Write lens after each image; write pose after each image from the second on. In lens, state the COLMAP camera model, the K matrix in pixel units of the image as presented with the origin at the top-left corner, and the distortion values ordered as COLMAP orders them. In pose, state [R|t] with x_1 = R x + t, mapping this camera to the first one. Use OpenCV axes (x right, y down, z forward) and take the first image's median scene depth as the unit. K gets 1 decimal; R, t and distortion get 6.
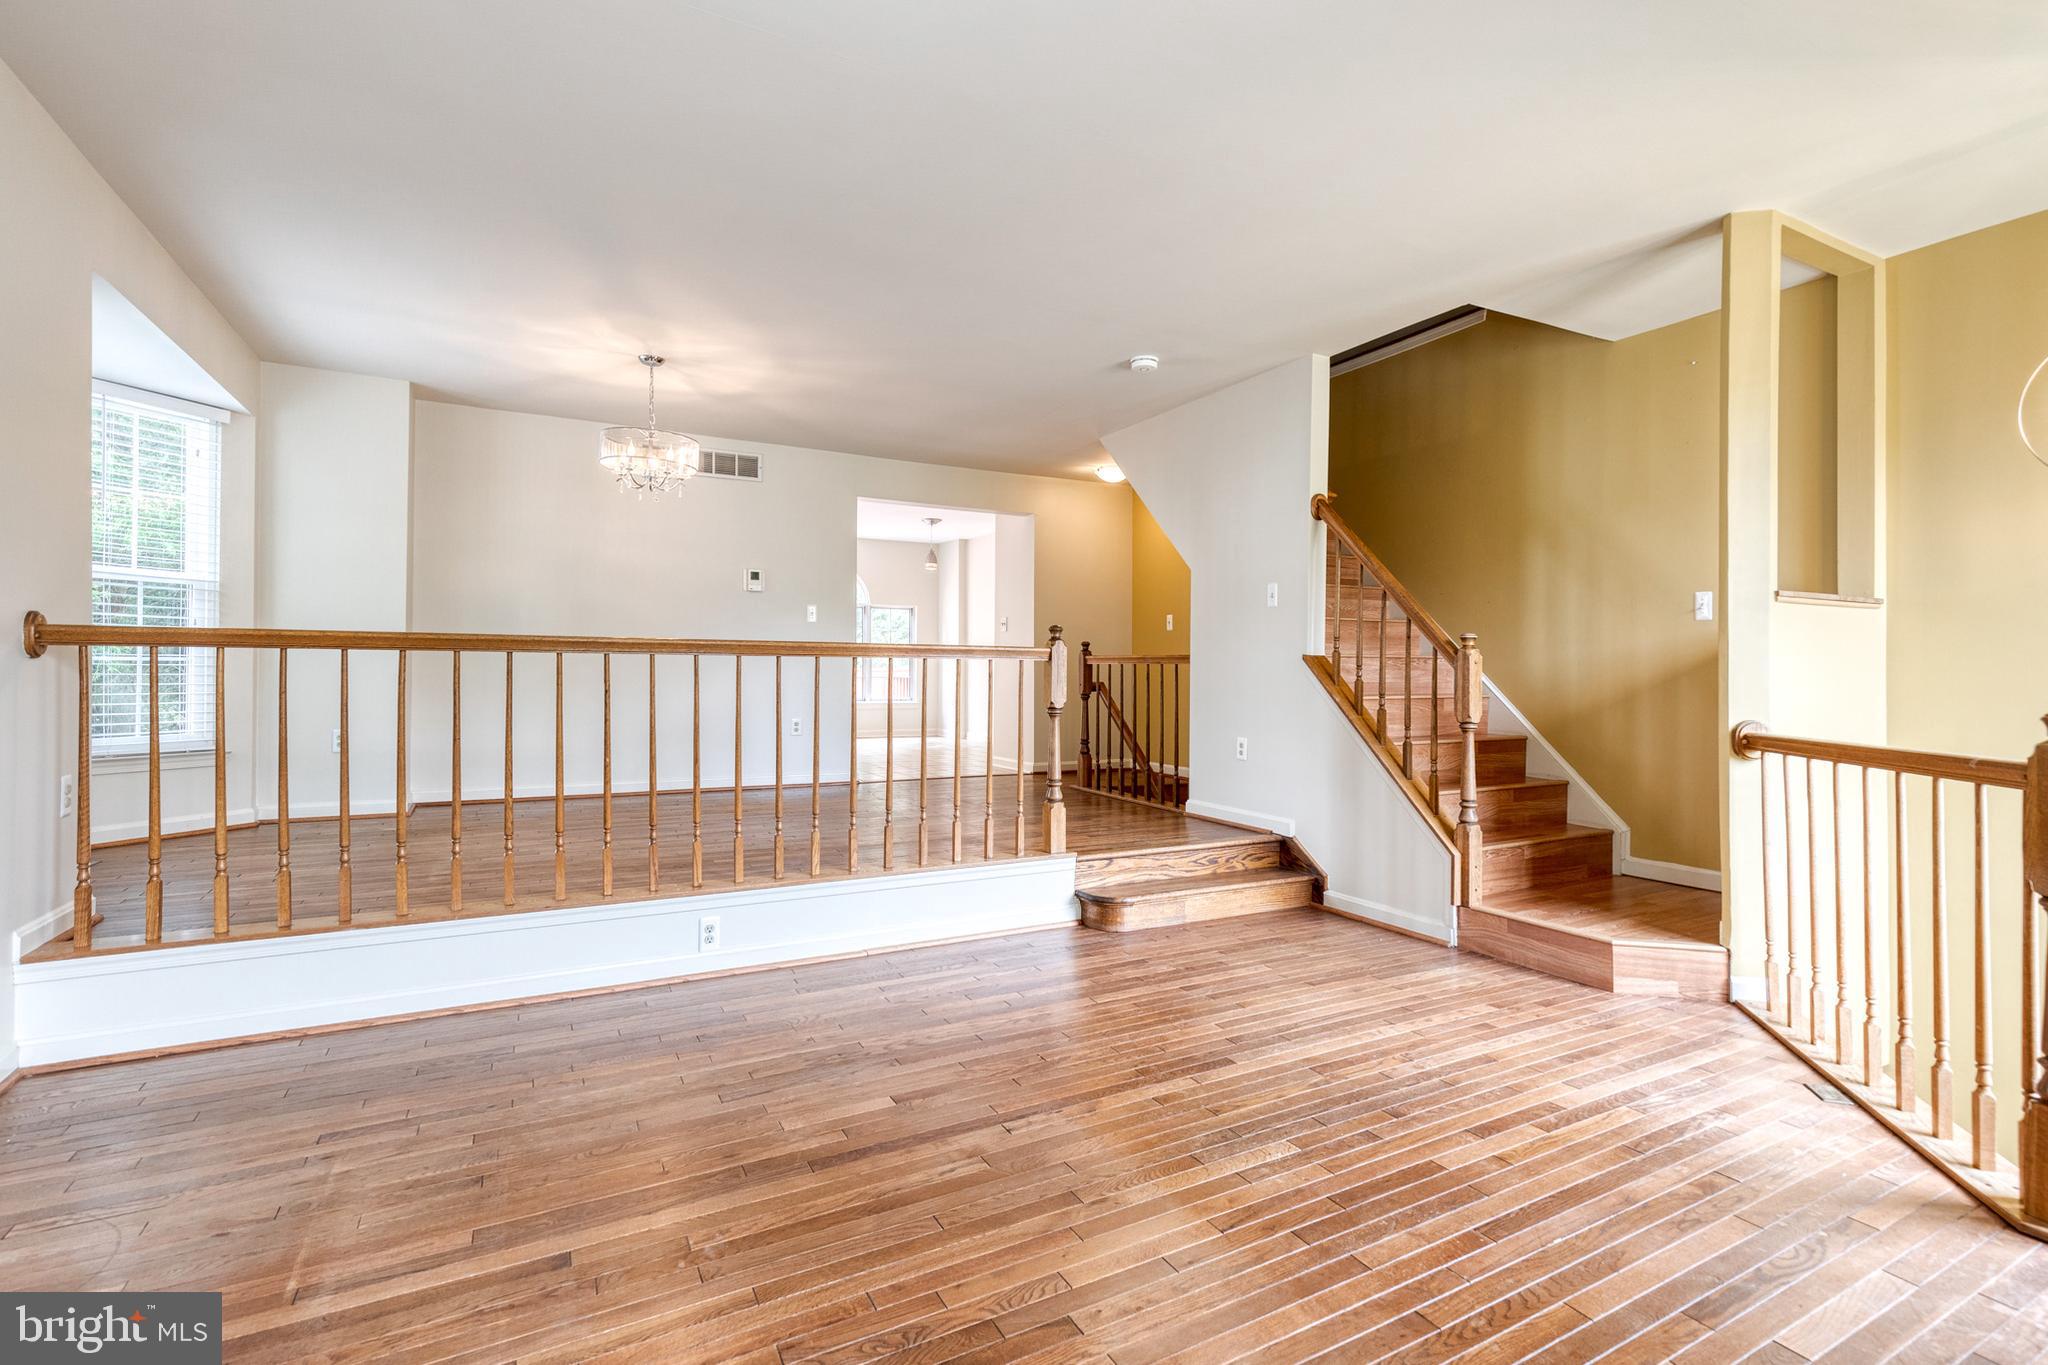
lens RADIAL K [[932.7, 0, 1027.5], [0, 932.7, 667.8], [0, 0, 1]] dist [0.011178, -0.001883]
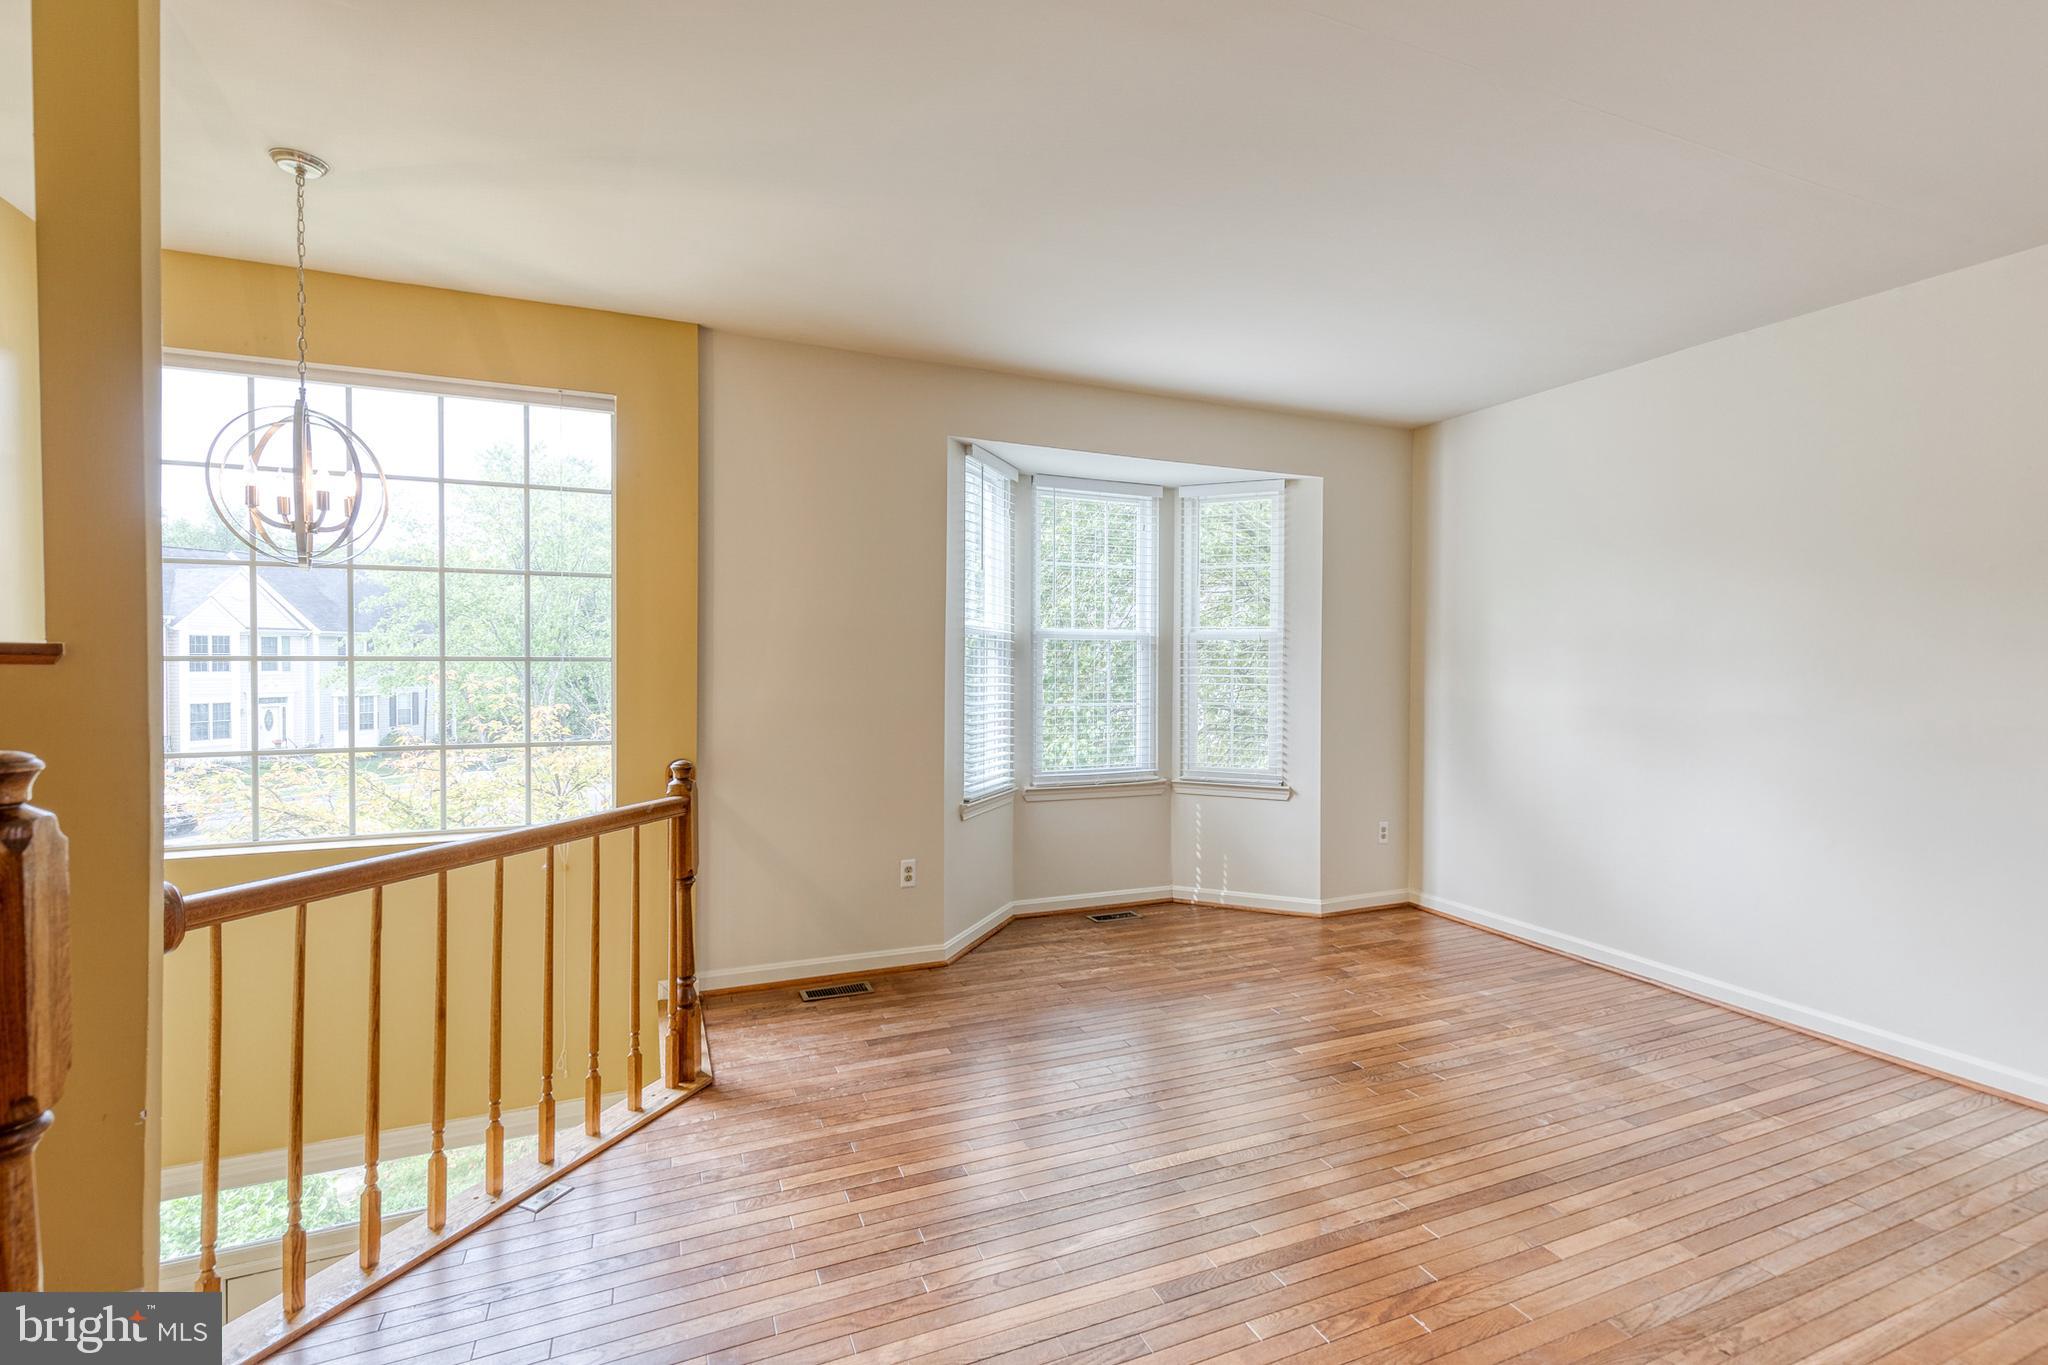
lens RADIAL K [[932.7, 0, 1050.5], [0, 932.7, 666.9], [0, 0, 1]] dist [0.011178, -0.001883]
pose [[-0.997579, -0.009204, 0.068936, 0.197629], [-0.008606, 0.999923, 0.008961, -0.073575], [-0.069013, 0.008346, -0.997581, 1.372337]]
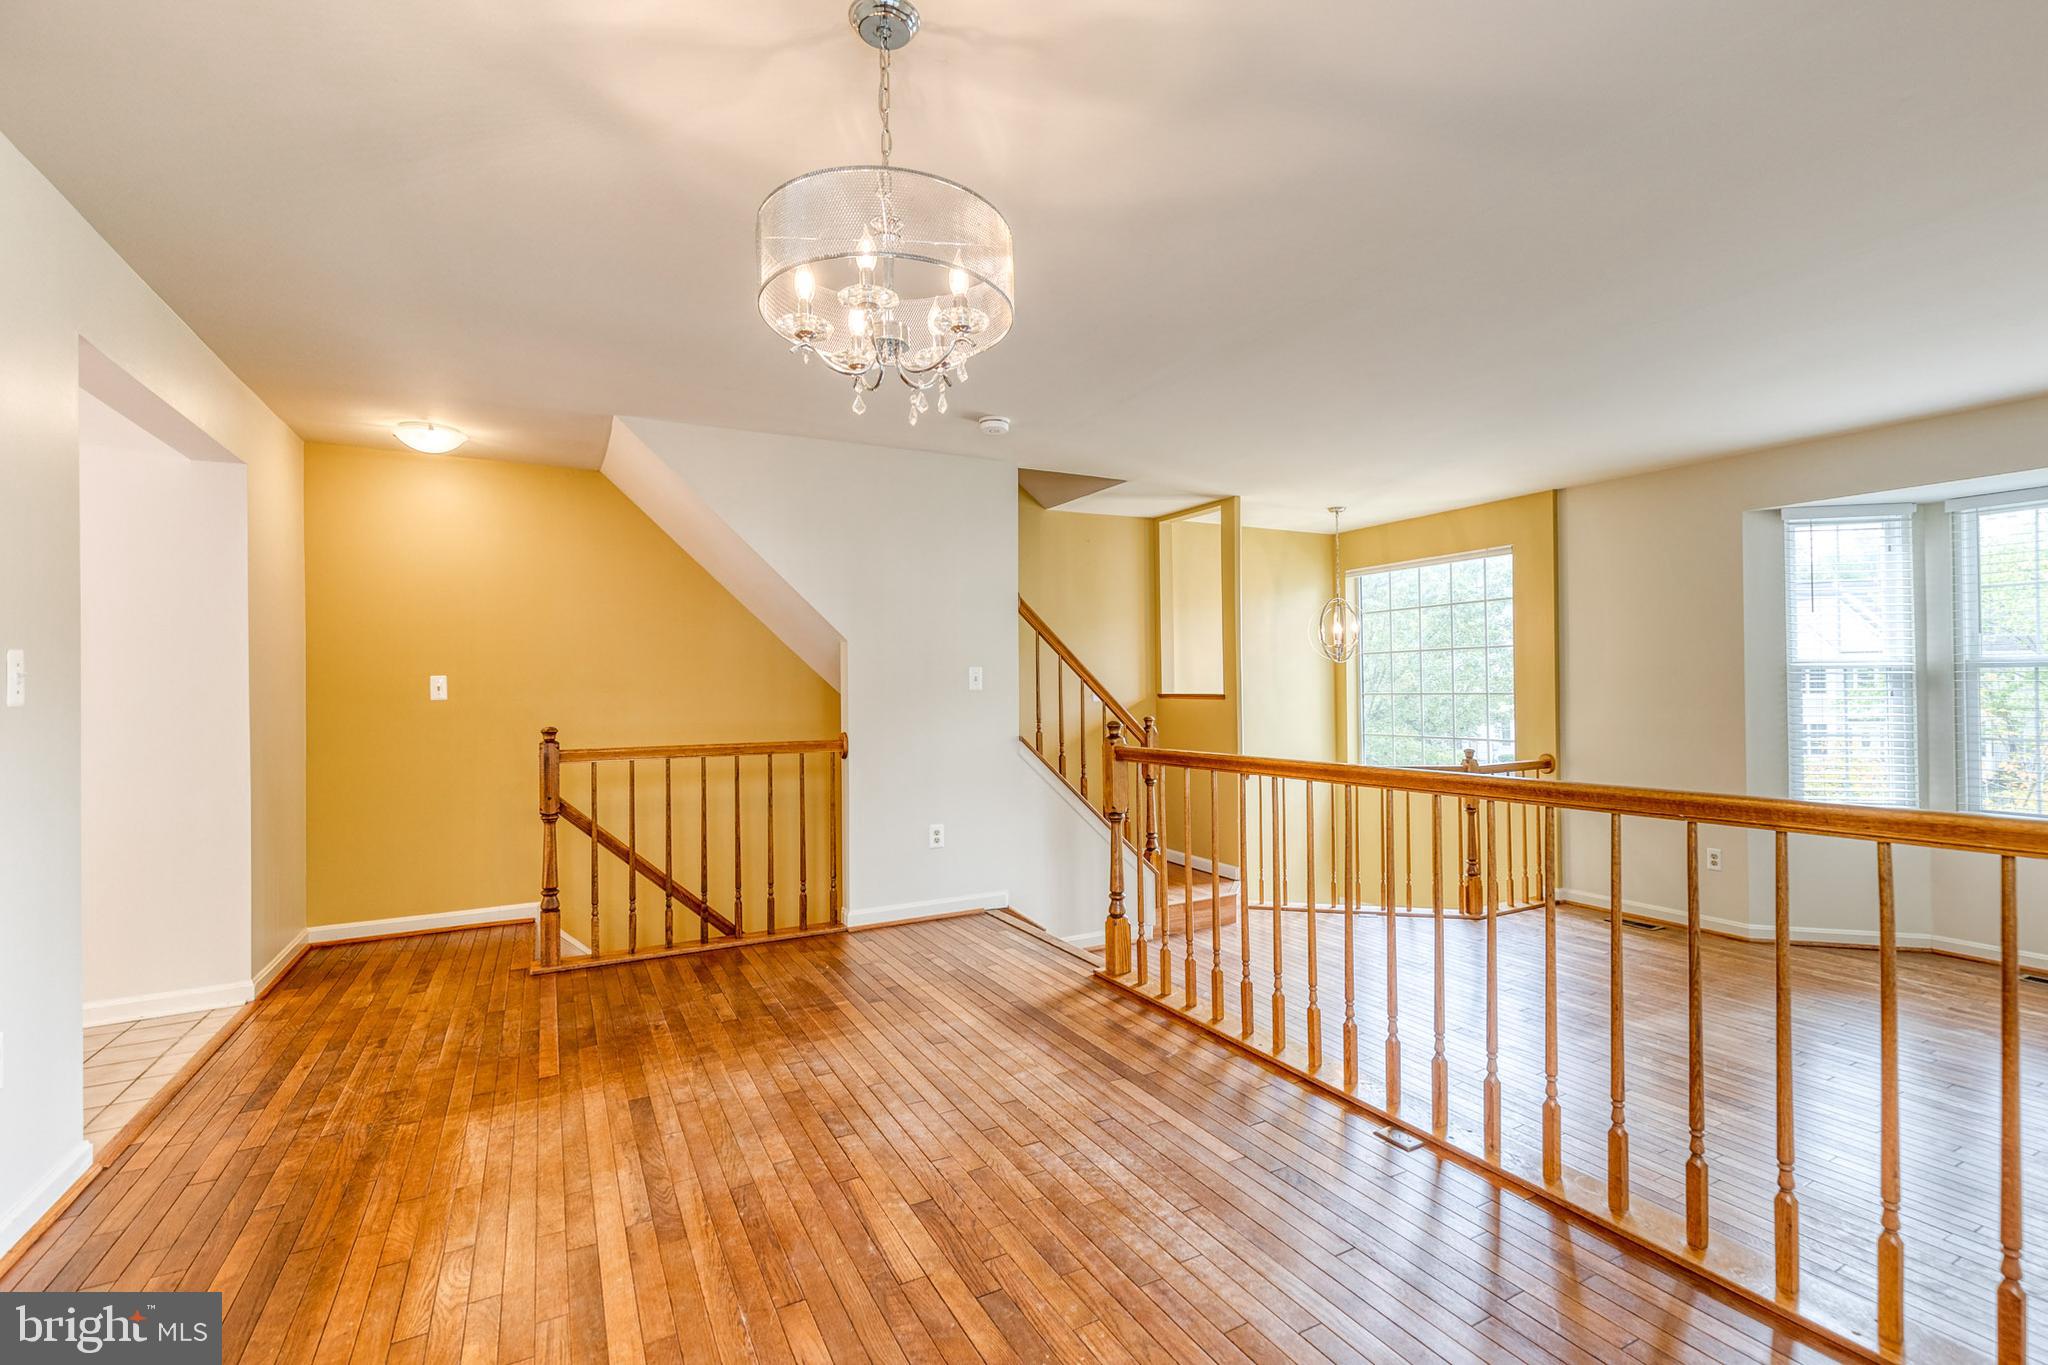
lens RADIAL K [[932.7, 0, 1052.2], [0, 932.7, 688.2], [0, 0, 1]] dist [0.011178, -0.001883]
pose [[-0.007663, -0.007981, 0.999939, -1.048060], [0.013082, 0.999882, 0.008081, -0.103931], [-0.999885, 0.013143, -0.007558, 1.291500]]
